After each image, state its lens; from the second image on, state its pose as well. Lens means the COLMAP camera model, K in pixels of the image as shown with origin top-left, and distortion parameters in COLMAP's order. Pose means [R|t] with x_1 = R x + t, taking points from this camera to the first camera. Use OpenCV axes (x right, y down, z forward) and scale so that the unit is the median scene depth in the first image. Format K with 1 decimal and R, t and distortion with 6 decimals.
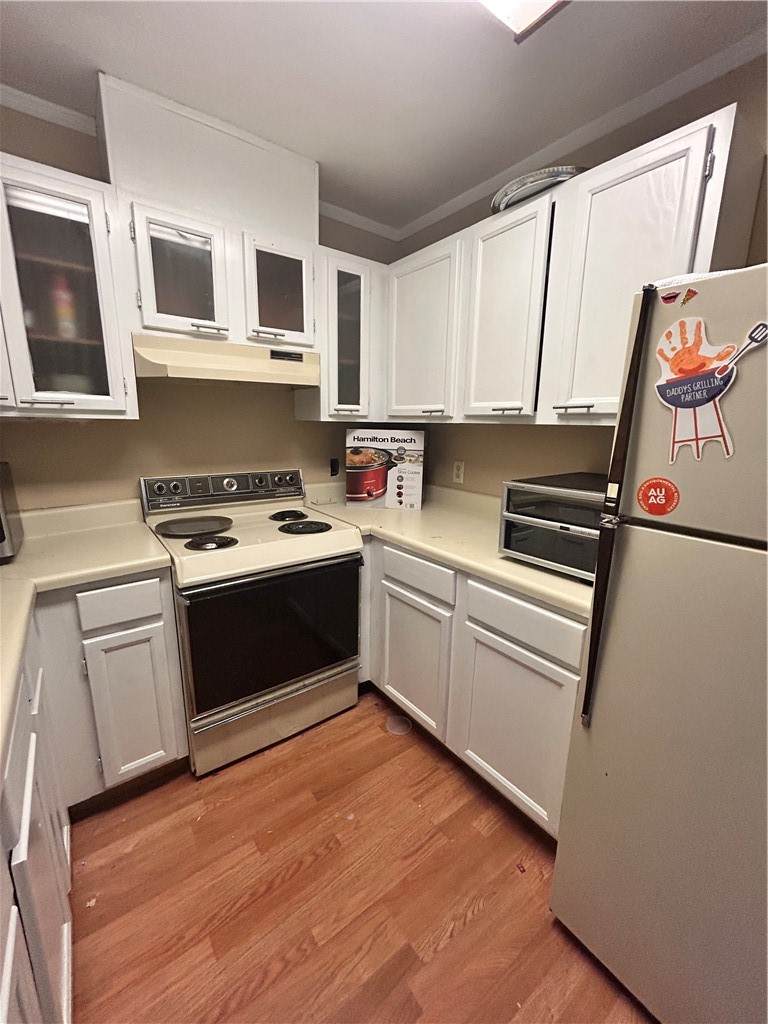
lens RADIAL K [[415.1, 0, 385.2], [0, 415.1, 512.7], [0, 0, 1]] dist [0.000973, 0.000232]
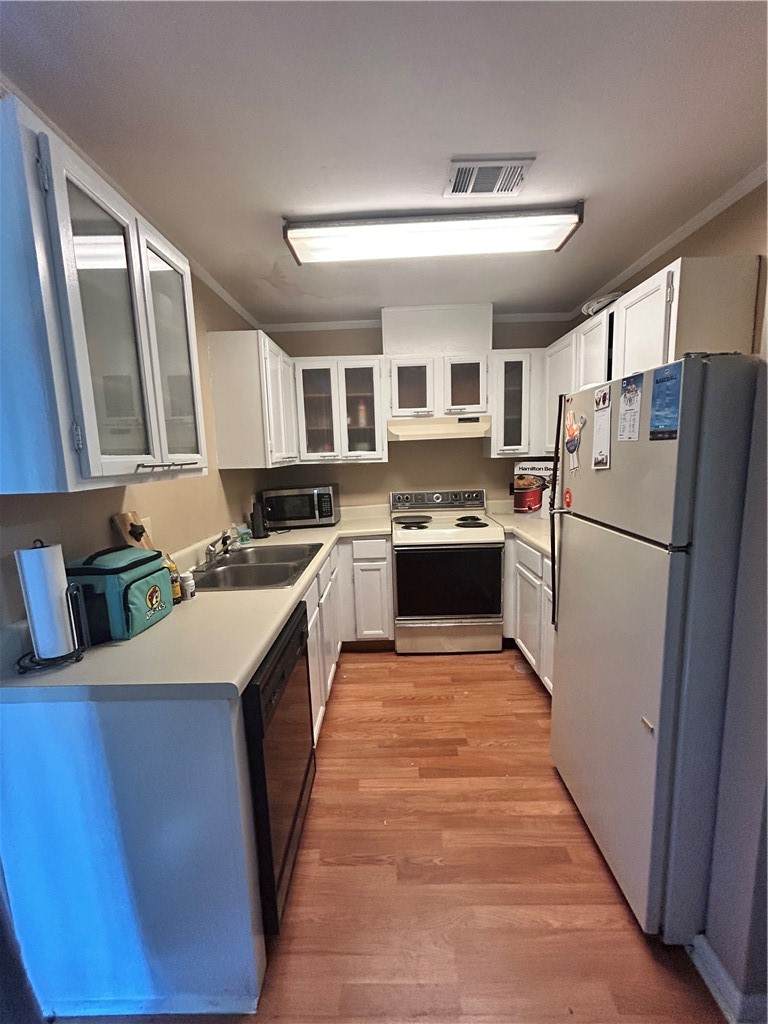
lens RADIAL K [[415.1, 0, 385.2], [0, 415.1, 512.7], [0, 0, 1]] dist [0.000973, 0.000232]
pose [[0.792627, 0.043146, -0.608178, 0.603070], [-0.084804, 0.995599, -0.039892, 0.095029], [0.603780, 0.083195, 0.792797, -0.549876]]
